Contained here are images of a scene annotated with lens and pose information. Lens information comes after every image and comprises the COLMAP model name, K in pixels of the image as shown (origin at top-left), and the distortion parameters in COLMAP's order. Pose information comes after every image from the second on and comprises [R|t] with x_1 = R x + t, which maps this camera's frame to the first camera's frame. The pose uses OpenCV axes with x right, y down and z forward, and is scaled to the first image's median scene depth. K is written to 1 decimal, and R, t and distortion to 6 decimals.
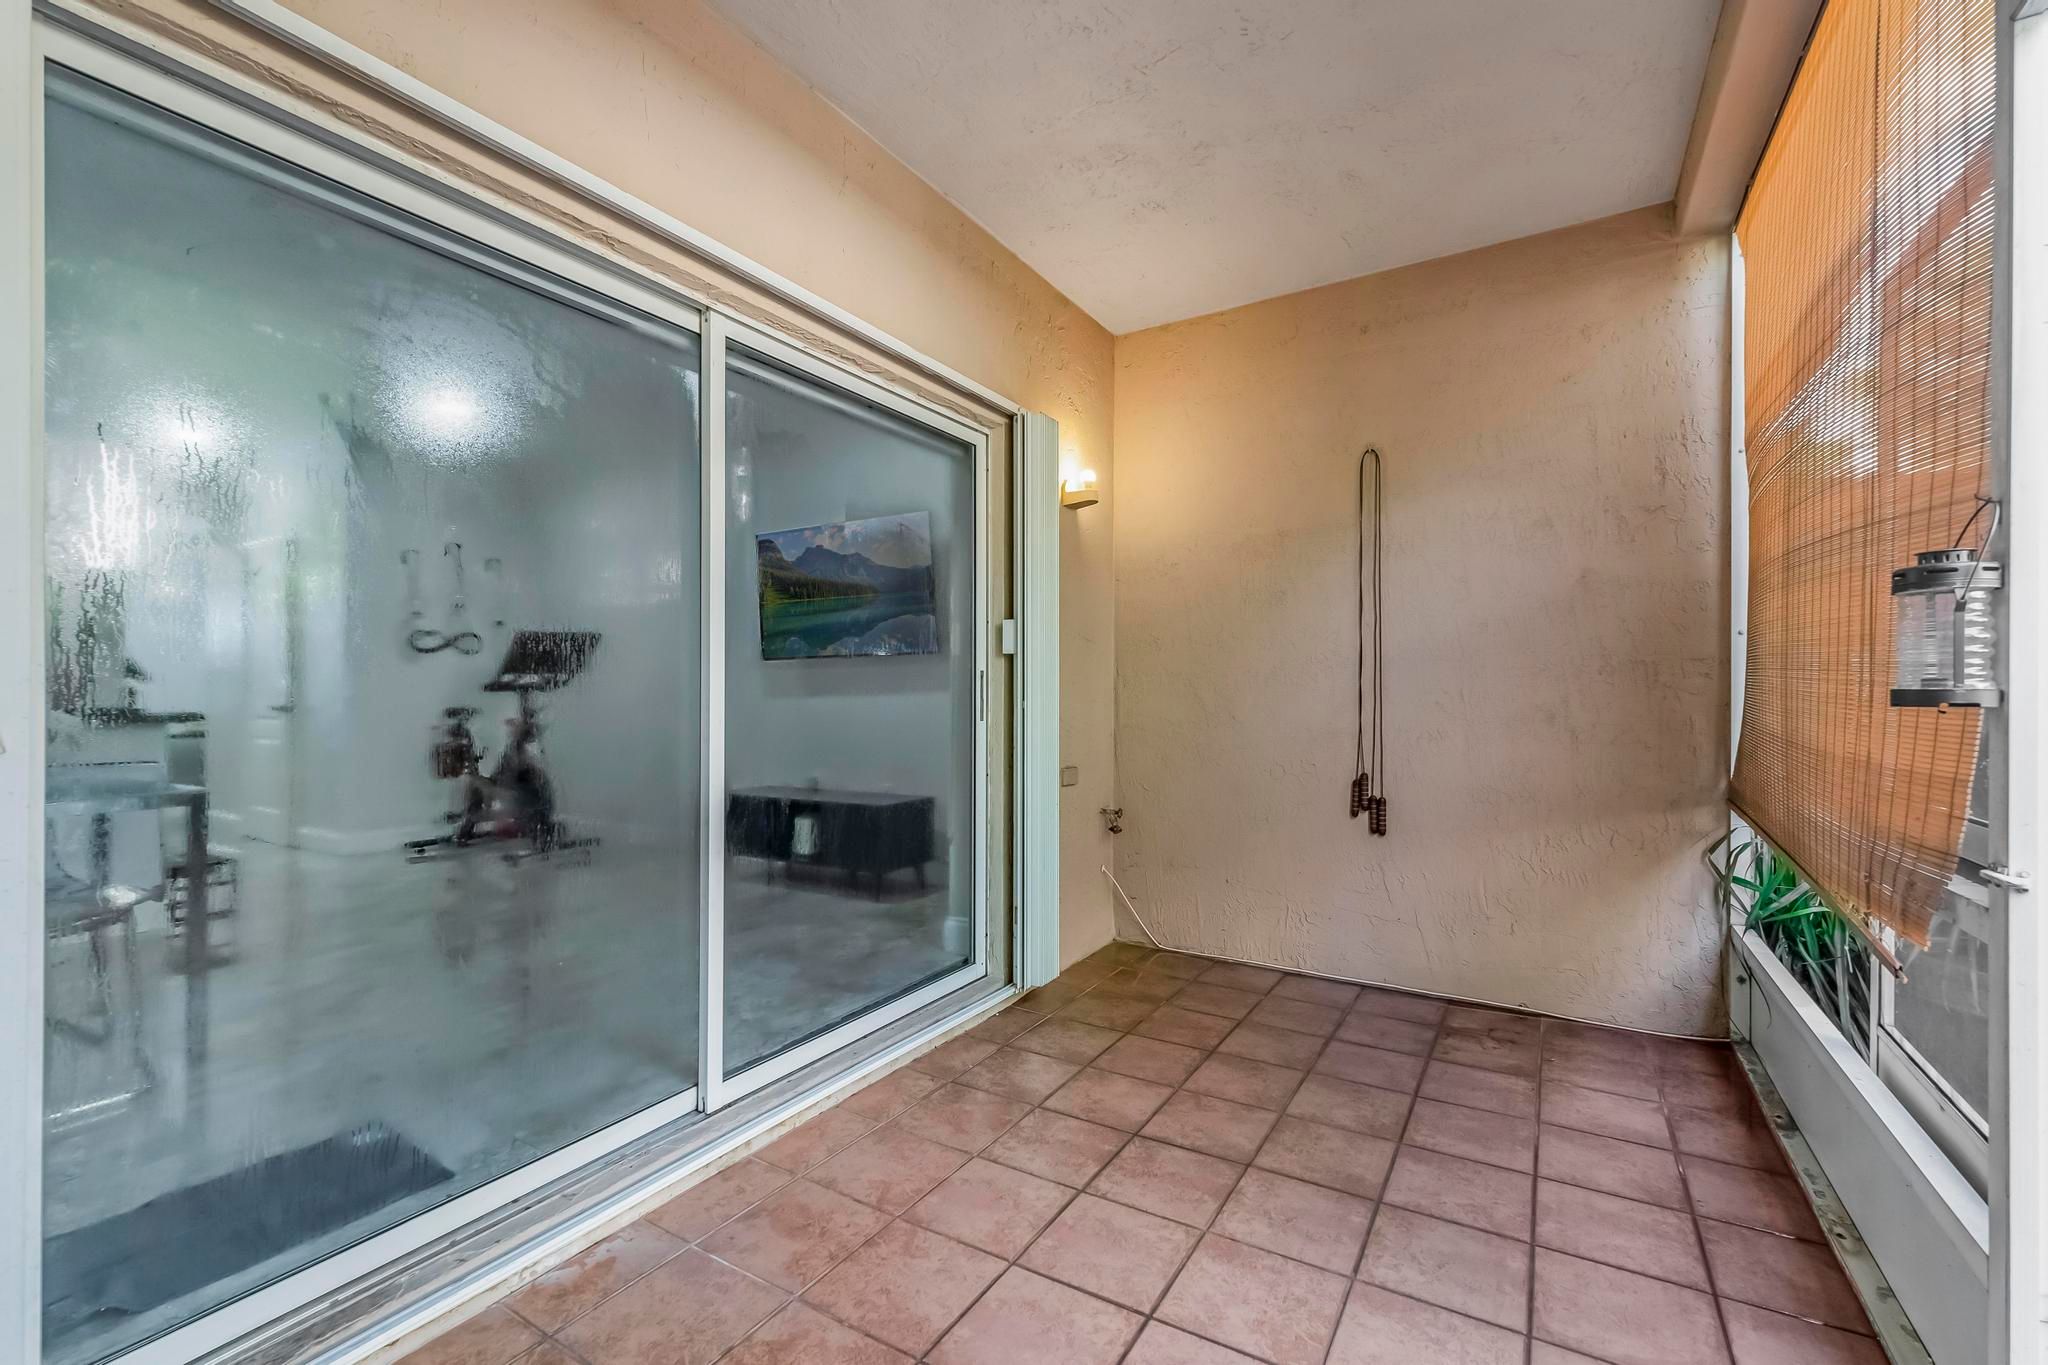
lens RADIAL K [[868.0, 0, 1024.0], [0, 868.0, 682.5], [0, 0, 1]] dist [0.001868, -0.000088]
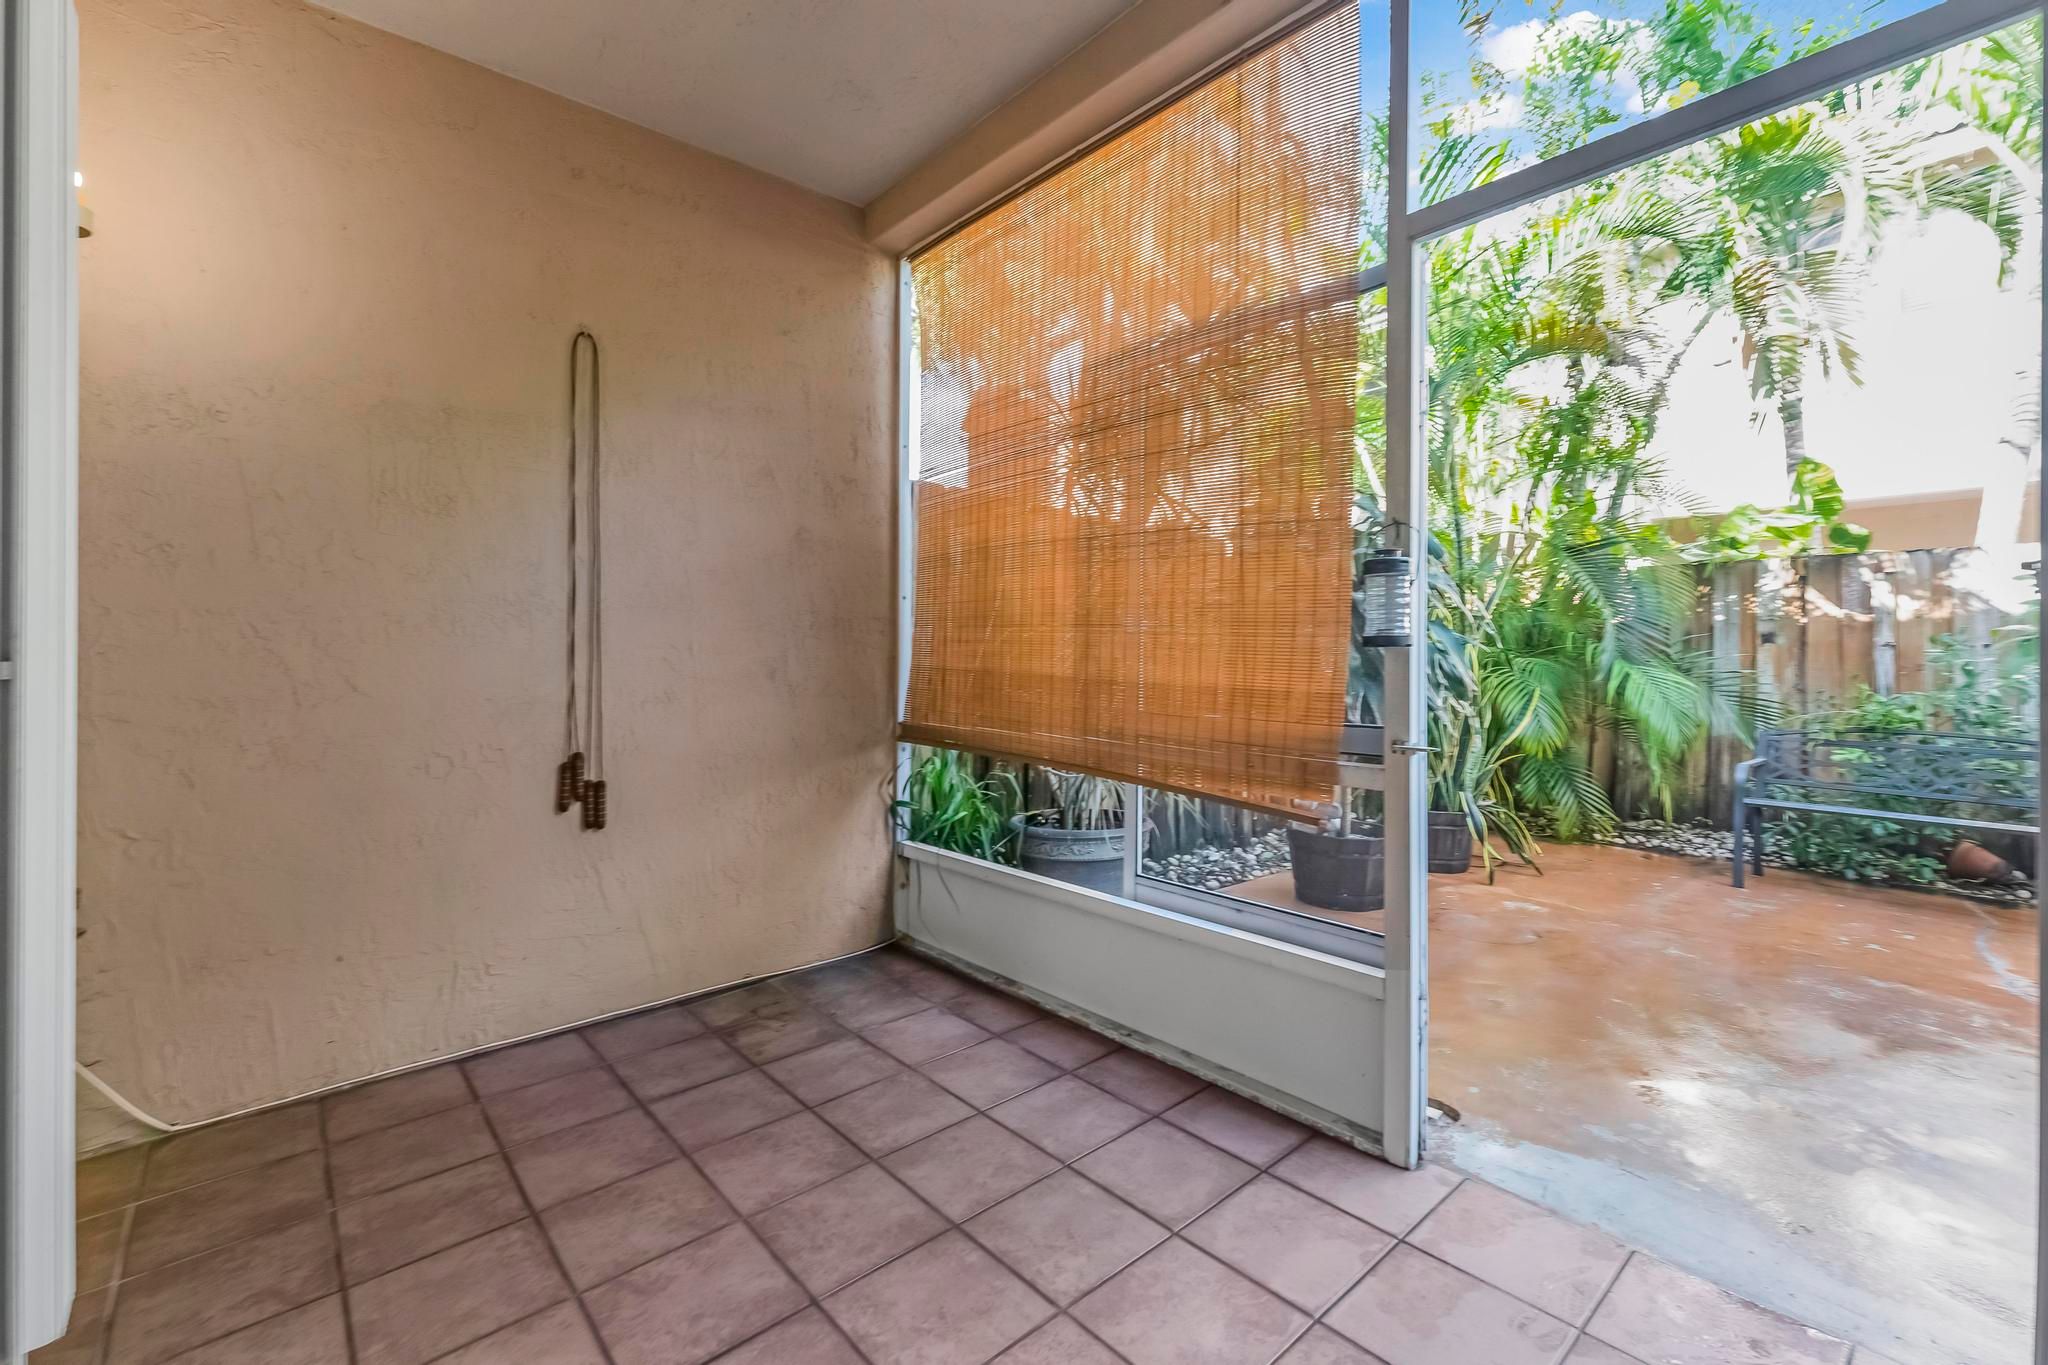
lens RADIAL K [[892.7, 0, 1013.1], [0, 892.7, 655.4], [0, 0, 1]] dist [0.028418, 0.000108]
pose [[0.302970, -0.002839, 0.952996, -0.307991], [-0.003987, 0.999983, 0.004246, 0.016970], [-0.952992, -0.005086, 0.302953, 0.480609]]
